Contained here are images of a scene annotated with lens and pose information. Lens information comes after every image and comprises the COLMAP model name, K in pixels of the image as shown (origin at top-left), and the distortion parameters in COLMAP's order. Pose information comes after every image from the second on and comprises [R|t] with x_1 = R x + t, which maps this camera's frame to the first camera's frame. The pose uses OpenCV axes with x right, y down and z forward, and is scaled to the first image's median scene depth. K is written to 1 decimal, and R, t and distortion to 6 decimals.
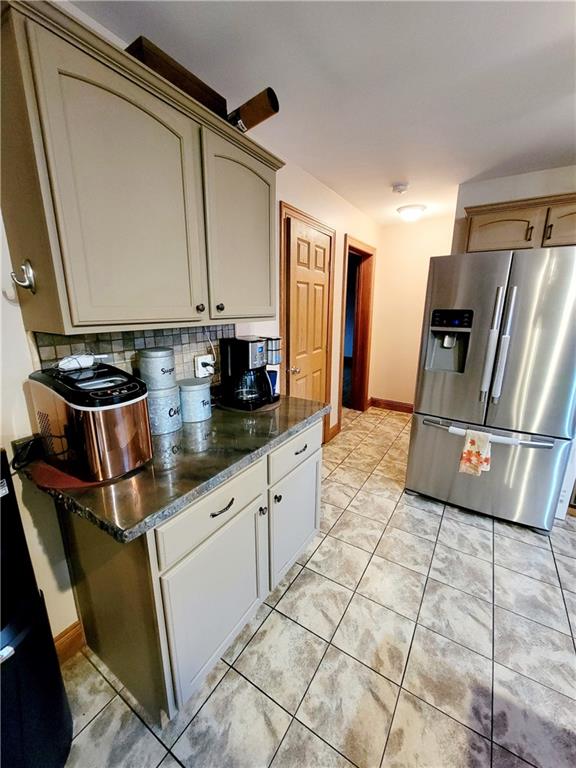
lens RADIAL K [[312.5, 0, 288.9], [0, 312.5, 384.2], [0, 0, 1]] dist [0.002544, 0.000074]
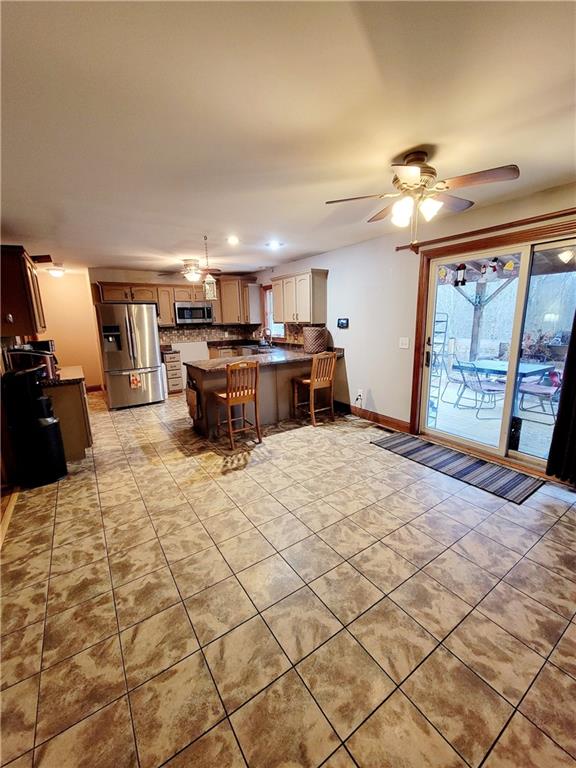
lens RADIAL K [[312.5, 0, 289.9], [0, 312.5, 382.4], [0, 0, 1]] dist [0.002544, 0.000074]
pose [[0.401781, -0.192840, 0.895201, -1.157205], [0.244854, 0.964605, 0.097897, 0.286429], [-0.882394, 0.179860, 0.434777, -1.200356]]
